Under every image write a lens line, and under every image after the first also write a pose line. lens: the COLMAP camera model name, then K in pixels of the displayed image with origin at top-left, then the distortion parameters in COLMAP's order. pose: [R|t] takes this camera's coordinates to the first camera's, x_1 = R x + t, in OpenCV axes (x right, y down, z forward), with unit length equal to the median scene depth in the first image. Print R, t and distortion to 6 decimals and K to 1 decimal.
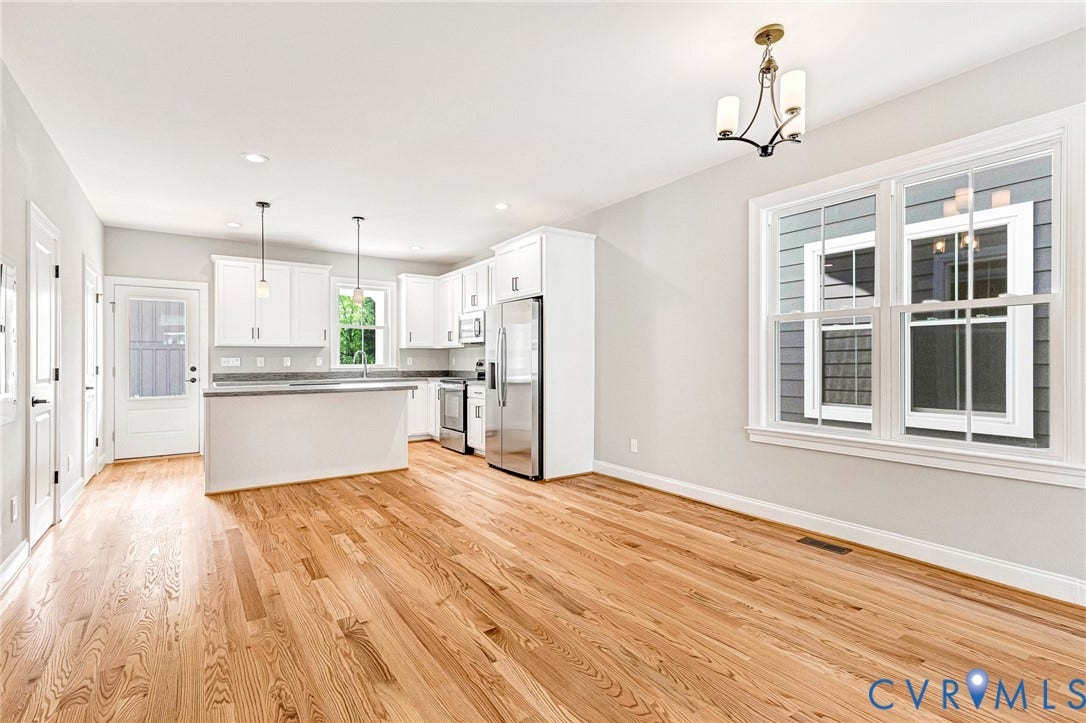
lens RADIAL K [[518.1, 0, 545.0], [0, 518.1, 357.9], [0, 0, 1]] dist [0.013341, -0.005917]
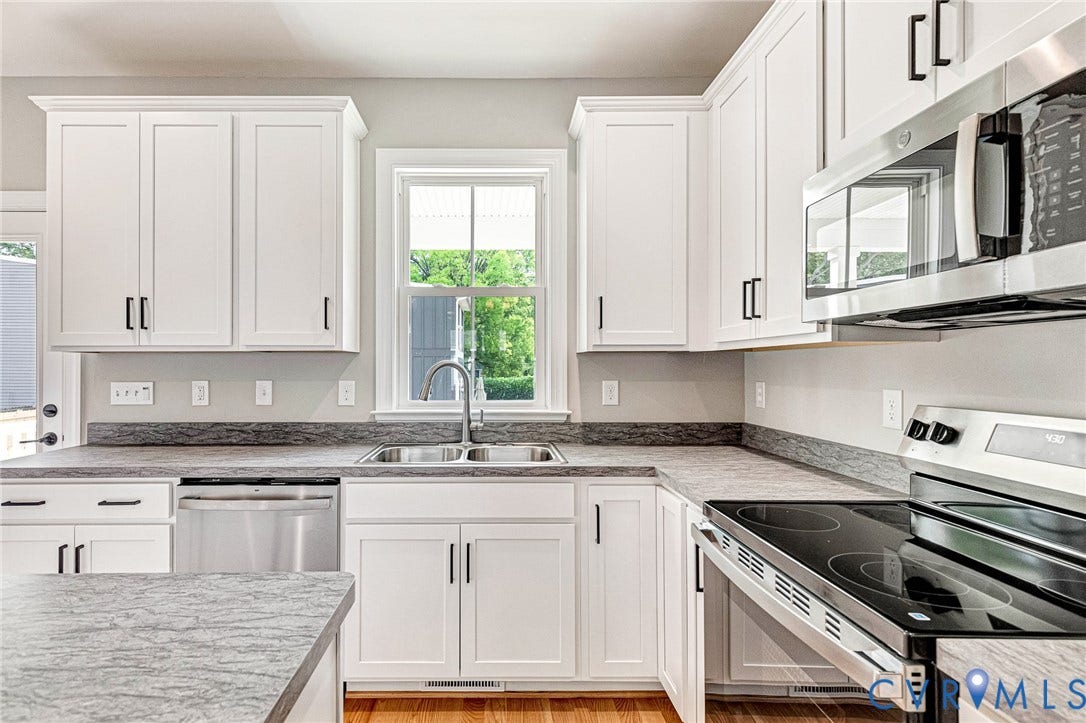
lens RADIAL K [[546.1, 0, 501.1], [0, 546.1, 362.3], [0, 0, 1]] dist [0.007041, 0.000131]
pose [[0.833726, 0.000713, -0.552177, -0.165888], [0.001688, 0.999991, 0.003839, -0.016969], [0.552175, -0.004132, 0.833718, 0.862764]]
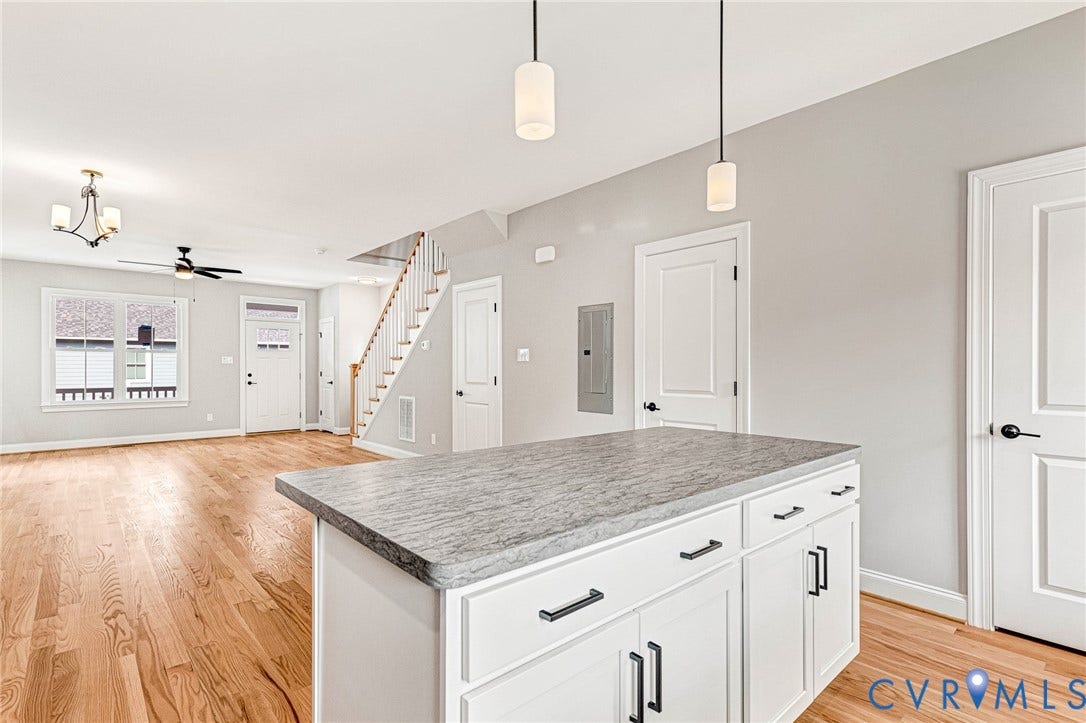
lens RADIAL K [[518.1, 0, 535.5], [0, 518.1, 362.6], [0, 0, 1]] dist [0.013341, -0.005917]
pose [[-0.992560, 0.006362, -0.121592, -0.284106], [0.007692, 0.999916, -0.010471, -0.003827], [0.121515, -0.011328, -0.992525, 1.077358]]
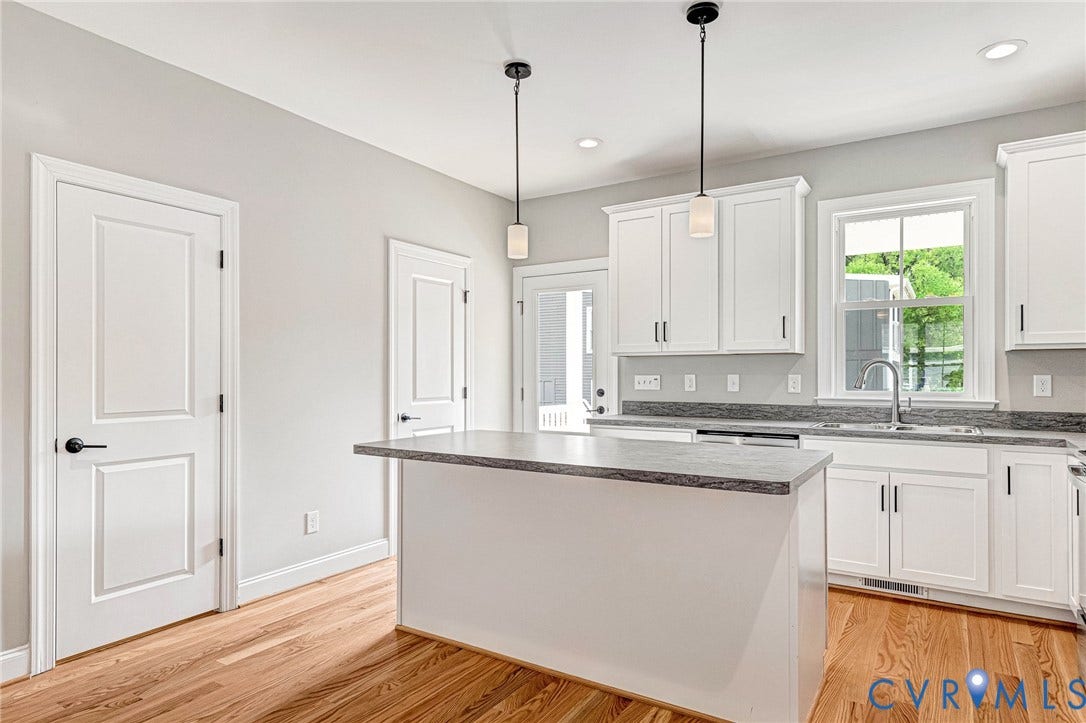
lens RADIAL K [[659.0, 0, 524.9], [0, 659.0, 369.1], [0, 0, 1]] dist [0.024736, -0.008016]
pose [[0.388148, -0.001801, -0.921595, 0.035158], [0.004864, 0.999988, 0.000095, -0.008563], [0.921584, -0.004519, 0.388152, 0.614773]]
